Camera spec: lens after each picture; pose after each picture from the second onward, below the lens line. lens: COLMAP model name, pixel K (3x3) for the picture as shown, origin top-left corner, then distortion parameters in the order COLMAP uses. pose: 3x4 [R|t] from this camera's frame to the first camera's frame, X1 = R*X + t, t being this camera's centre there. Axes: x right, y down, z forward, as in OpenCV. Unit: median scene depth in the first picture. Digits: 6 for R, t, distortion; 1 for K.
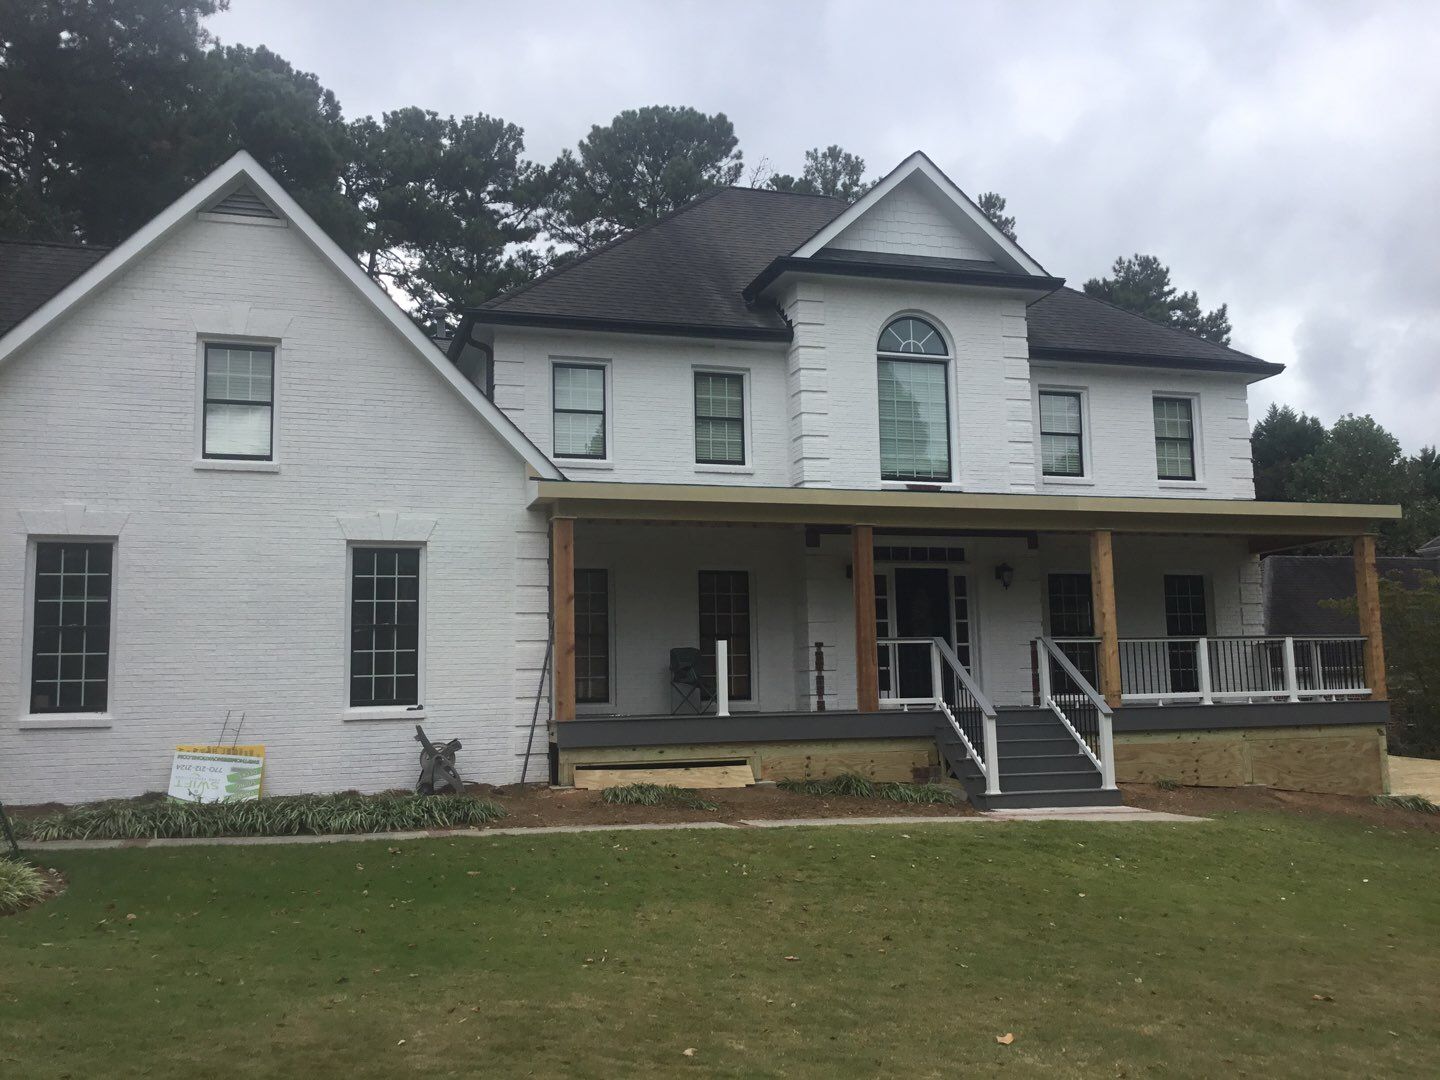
lens RADIAL K [[1304.6, 0, 710.8], [0, 1304.6, 543.1], [0, 0, 1]] dist [0.062348, -0.076448]
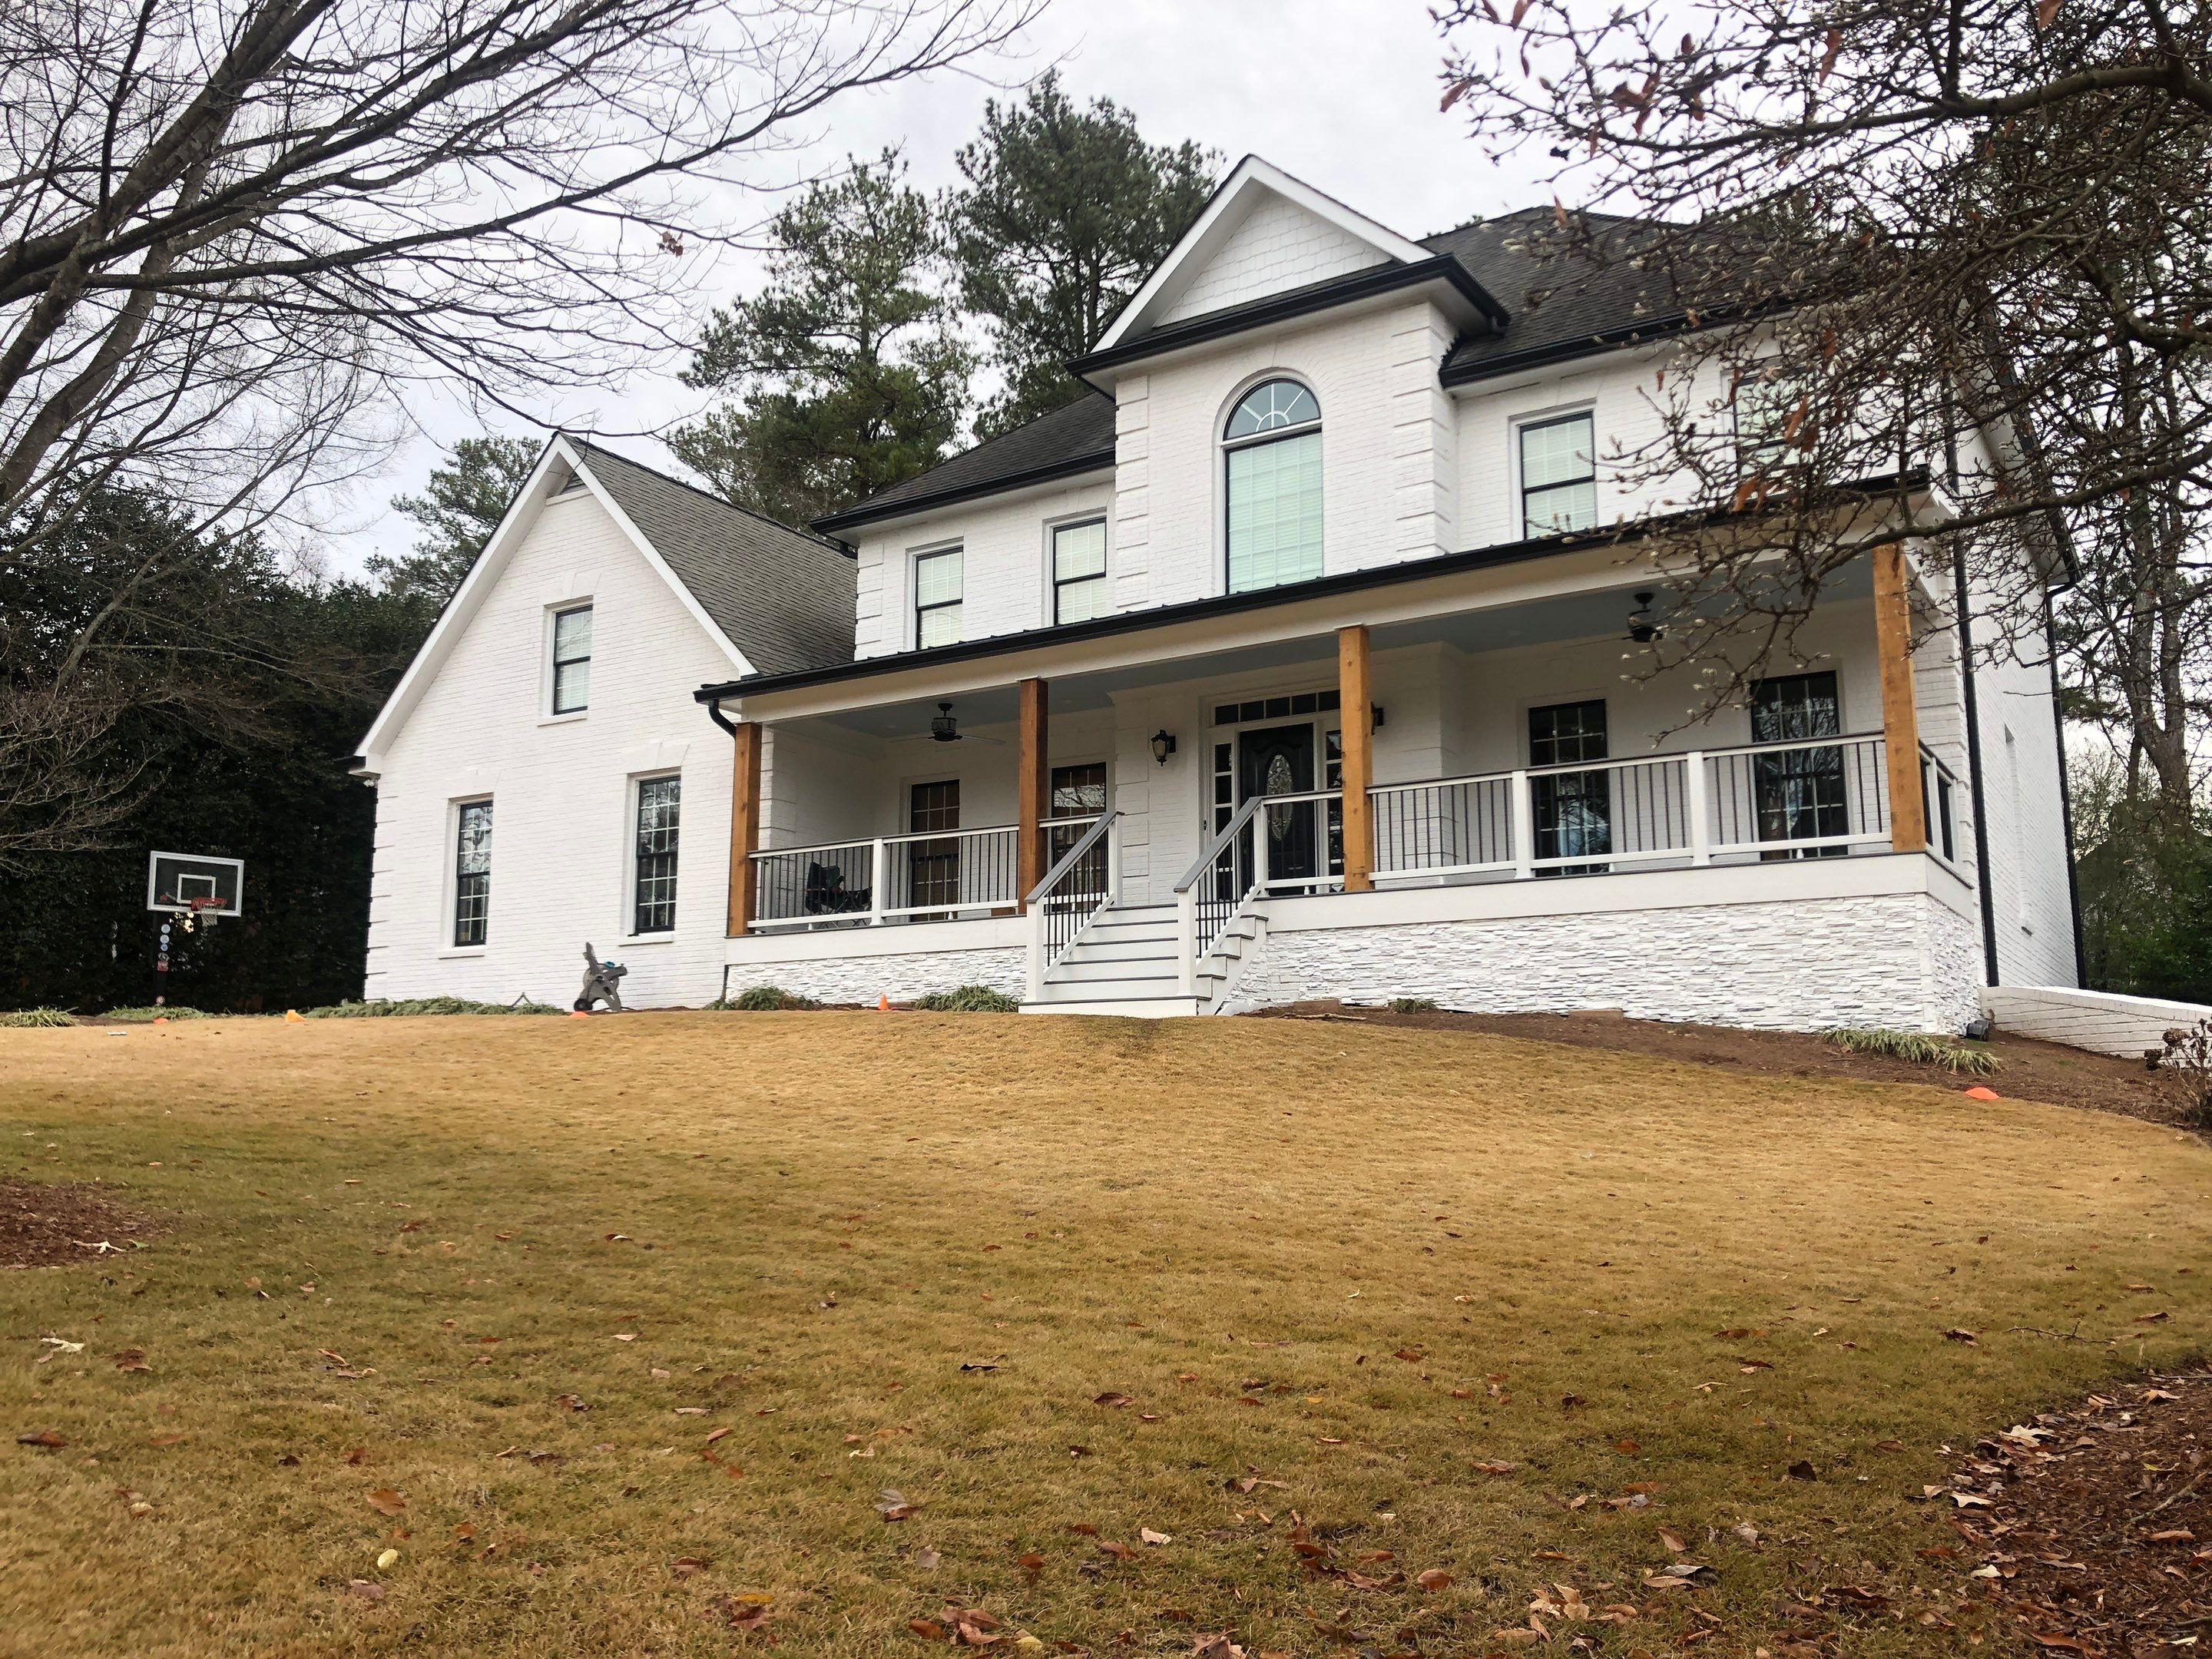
lens RADIAL K [[1781.9, 0, 1086.9], [0, 1781.9, 812.8], [0, 0, 1]] dist [0.039100, -0.036996]
pose [[0.632678, -0.105105, -0.767249, 0.822923], [0.076251, 0.994388, -0.073343, 0.127271], [0.770652, -0.012101, 0.637142, 0.303391]]
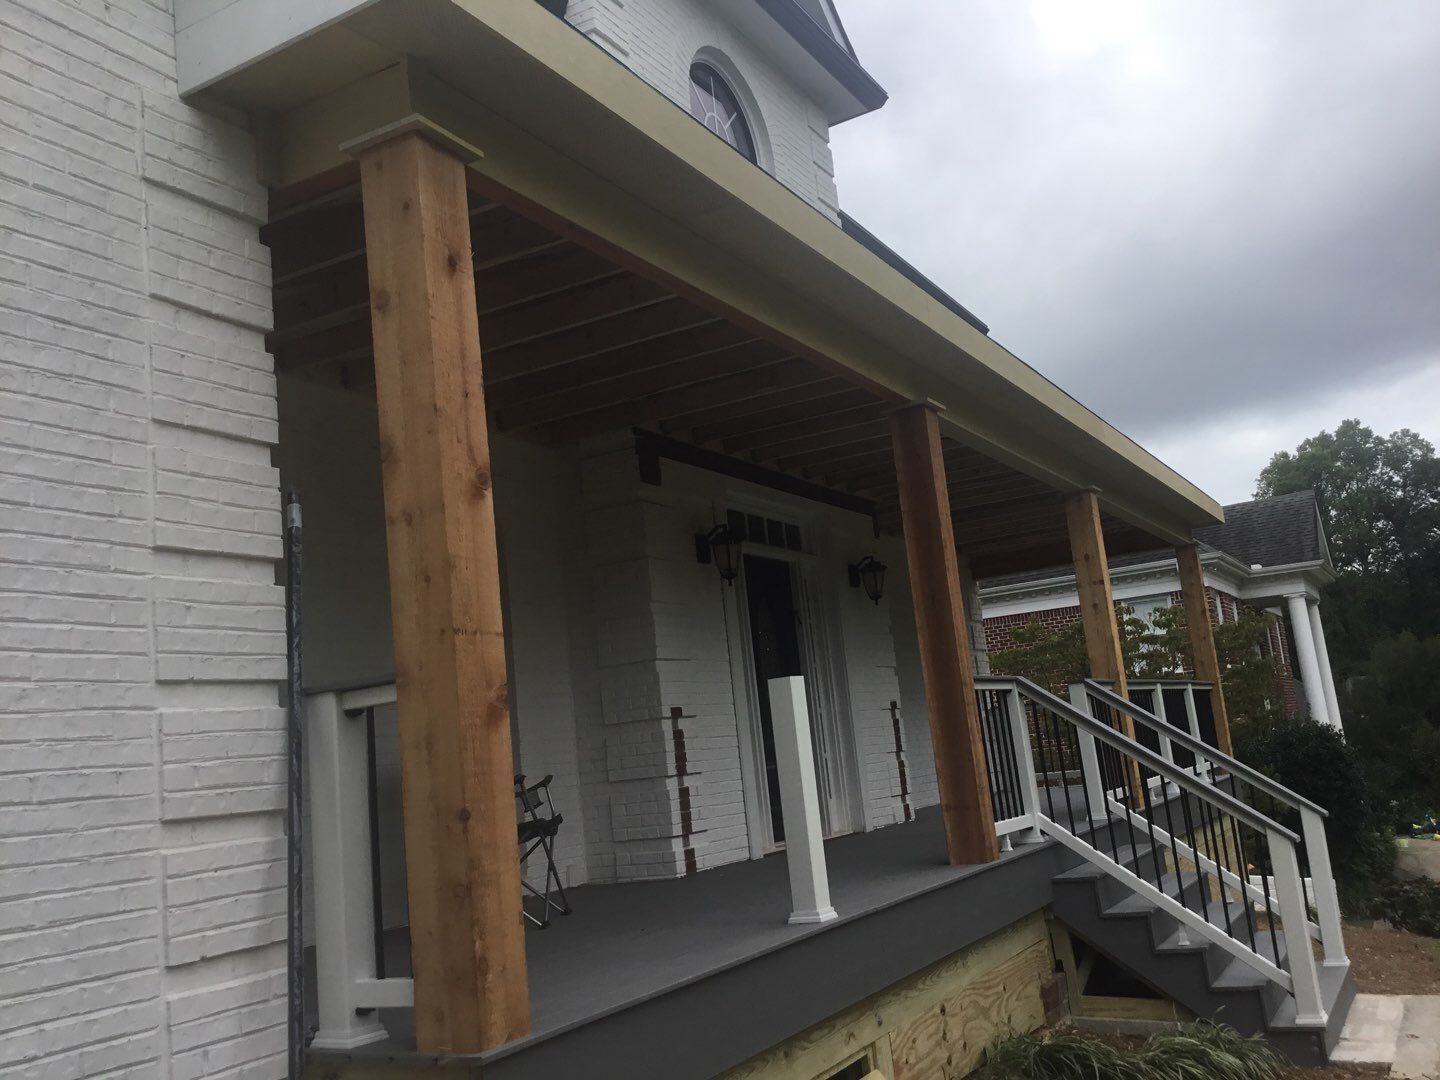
lens RADIAL K [[1304.6, 0, 723.1], [0, 1304.6, 538.7], [0, 0, 1]] dist [0.062348, -0.076448]
pose [[0.727499, 0.065718, 0.682954, -0.186014], [0.000882, 0.995312, -0.096715, 0.059430], [-0.686108, 0.070963, 0.724031, 0.646582]]
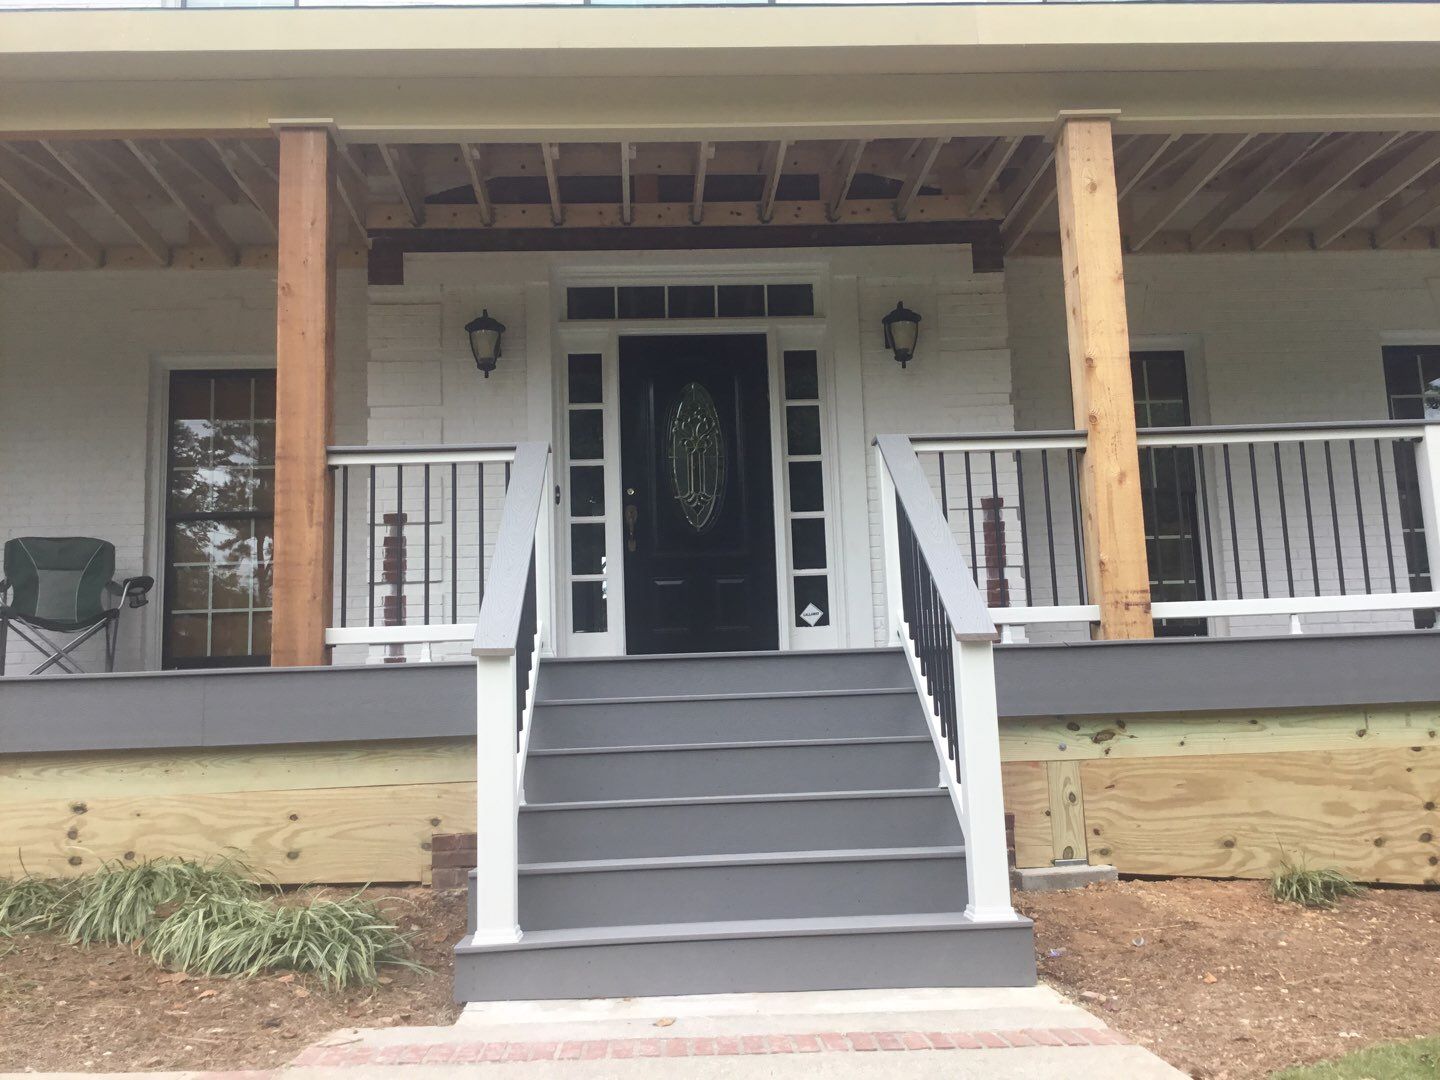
lens RADIAL K [[1304.6, 0, 723.6], [0, 1304.6, 558.8], [0, 0, 1]] dist [0.062348, -0.076448]
pose [[0.970499, -0.047408, -0.236400, 0.260972], [0.044156, 0.998843, -0.019036, 0.096574], [0.237029, 0.008036, 0.971469, 0.600455]]
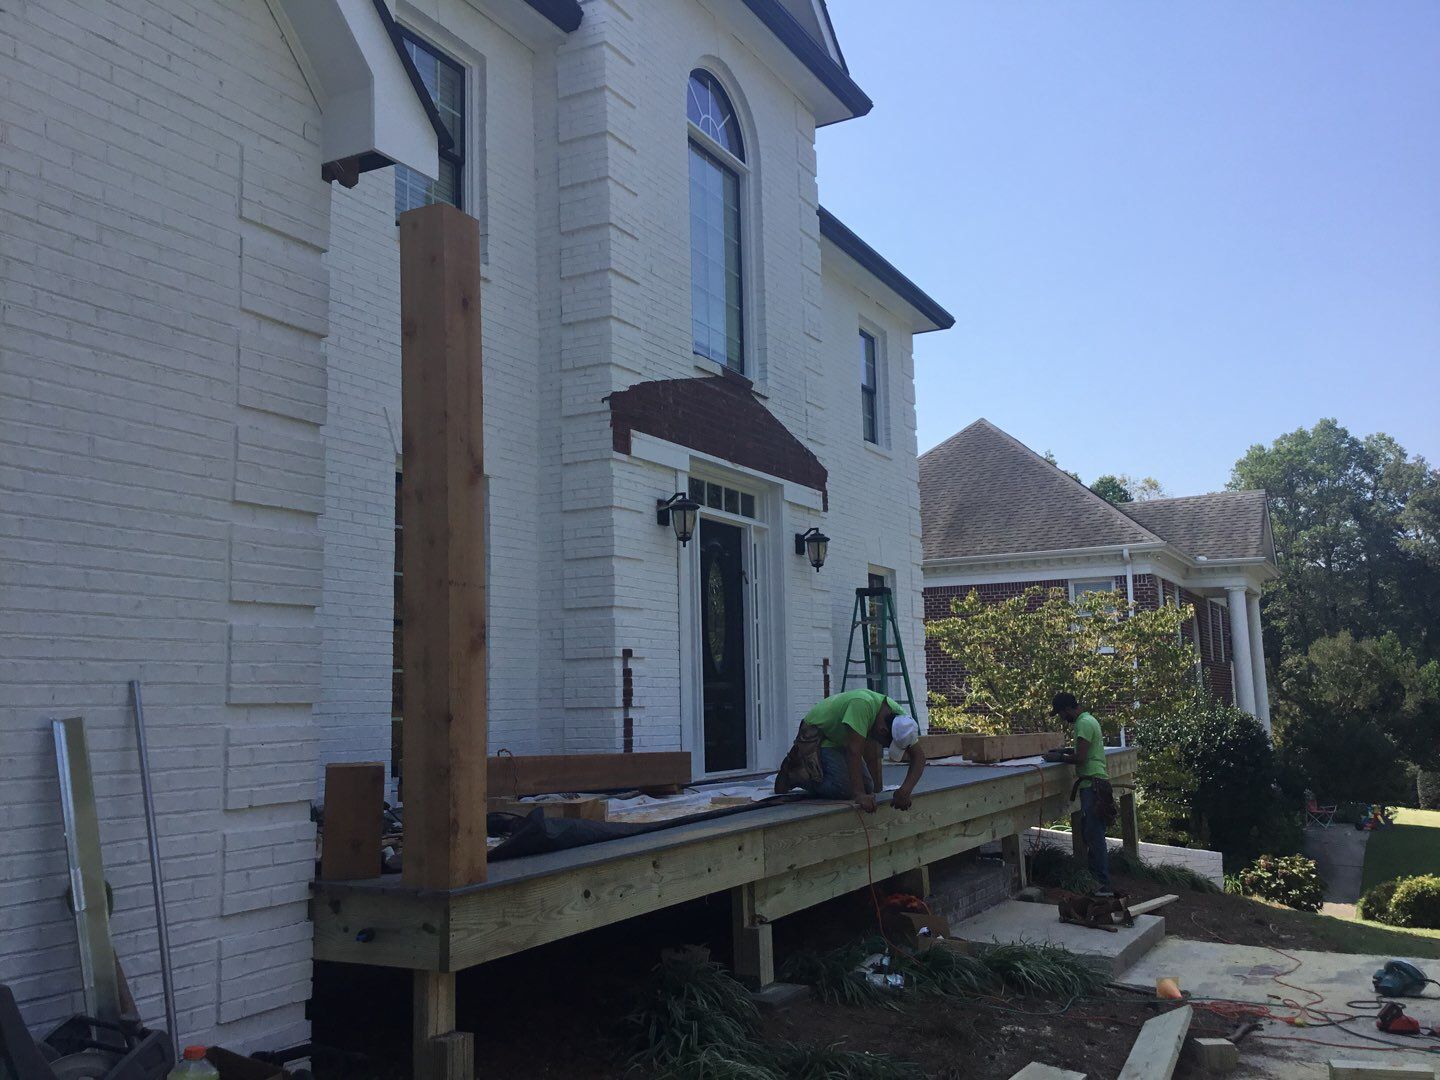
lens RADIAL K [[1304.6, 0, 704.5], [0, 1304.6, 527.5], [0, 0, 1]] dist [0.062348, -0.076448]
pose [[0.719493, 0.102121, 0.686951, -0.220655], [-0.082030, 0.994702, -0.061956, 0.055846], [-0.689638, -0.011774, 0.724058, 0.598612]]
